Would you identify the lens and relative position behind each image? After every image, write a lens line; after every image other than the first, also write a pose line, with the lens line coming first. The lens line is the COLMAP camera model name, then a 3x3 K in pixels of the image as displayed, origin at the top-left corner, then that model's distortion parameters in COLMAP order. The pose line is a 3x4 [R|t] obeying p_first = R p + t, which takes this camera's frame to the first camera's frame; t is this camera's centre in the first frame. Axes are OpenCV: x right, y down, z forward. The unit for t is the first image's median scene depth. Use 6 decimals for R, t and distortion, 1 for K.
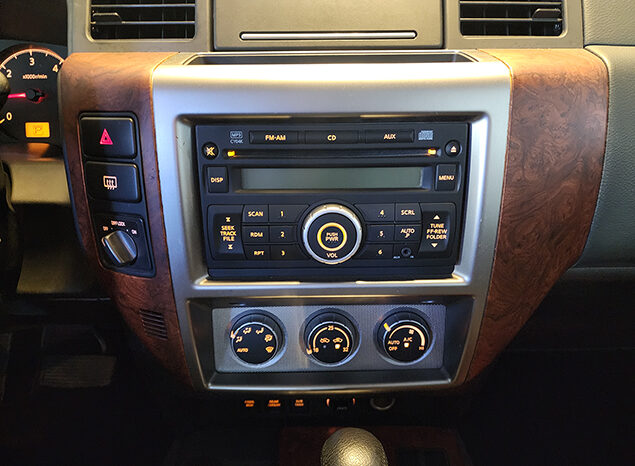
lens RADIAL K [[437.0, 0, 317.5], [0, 437.0, 233.0], [0, 0, 1]] dist [0.041680, -0.043779]
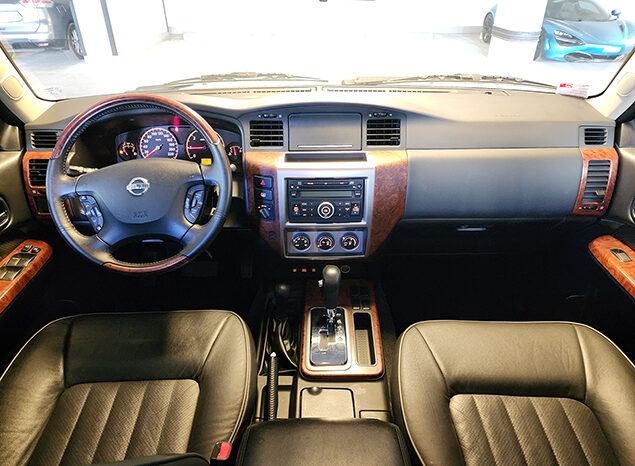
lens RADIAL K [[425.1, 0, 317.5], [0, 425.1, 233.0], [0, 0, 1]] dist [0.067616, -0.057886]
pose [[0.999992, 0.003786, 0.000914, -0.029941], [-0.003867, 0.993039, 0.117720, -0.174569], [-0.000462, -0.117722, 0.993046, -1.975908]]
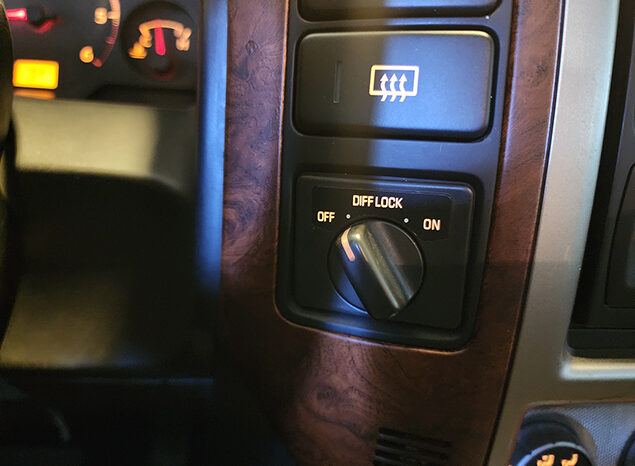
lens RADIAL K [[463.7, 0, 317.5], [0, 463.7, 233.0], [0, 0, 1]] dist [0.000965, 0.000386]
pose [[0.991834, 0.048866, 0.117805, -0.461823], [-0.036102, 0.993479, -0.108148, 0.041442], [-0.122322, 0.103011, 0.987130, 0.522066]]
